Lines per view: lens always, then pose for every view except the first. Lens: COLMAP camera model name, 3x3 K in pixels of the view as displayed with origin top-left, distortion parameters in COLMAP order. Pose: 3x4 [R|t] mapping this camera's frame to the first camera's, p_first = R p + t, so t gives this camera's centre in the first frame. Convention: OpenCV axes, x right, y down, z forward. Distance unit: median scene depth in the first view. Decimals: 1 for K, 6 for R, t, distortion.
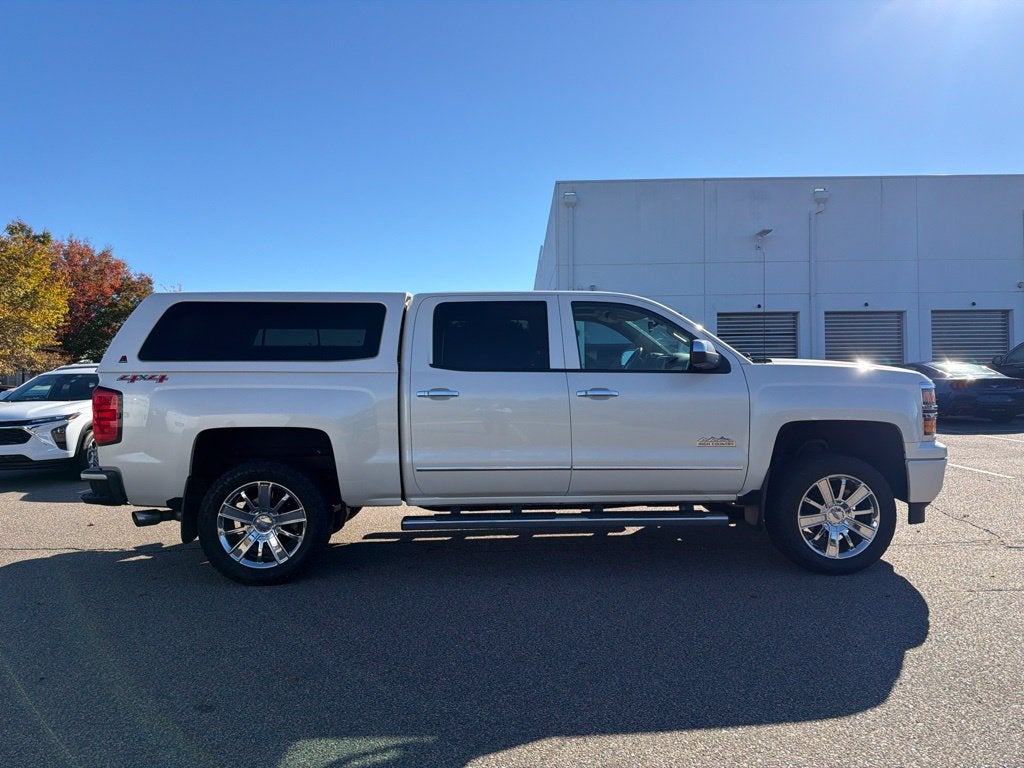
lens RADIAL K [[706.6, 0, 512.0], [0, 706.6, 384.0], [0, 0, 1]] dist [0.178706, -0.345697]
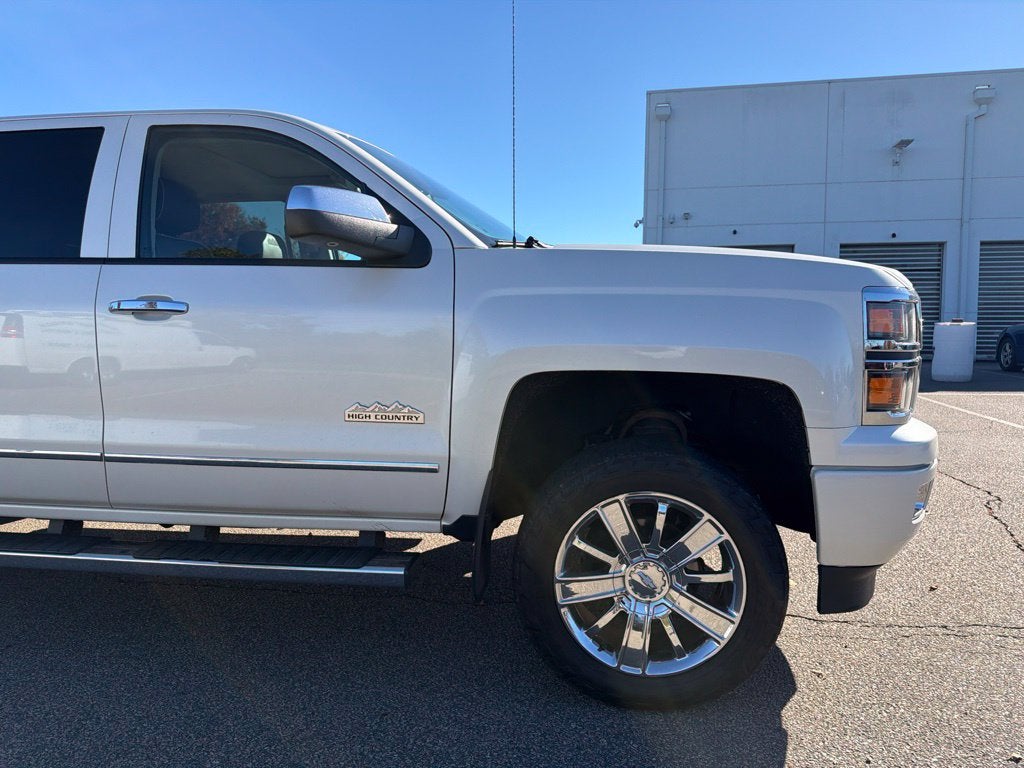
lens RADIAL K [[717.0, 0, 512.0], [0, 717.0, 384.0], [0, 0, 1]] dist [0.004539, -0.003282]
pose [[0.980245, 0.026403, -0.196016, 0.448185], [-0.011769, 0.997080, 0.075449, 0.025236], [0.197436, -0.071652, 0.977694, 0.545918]]
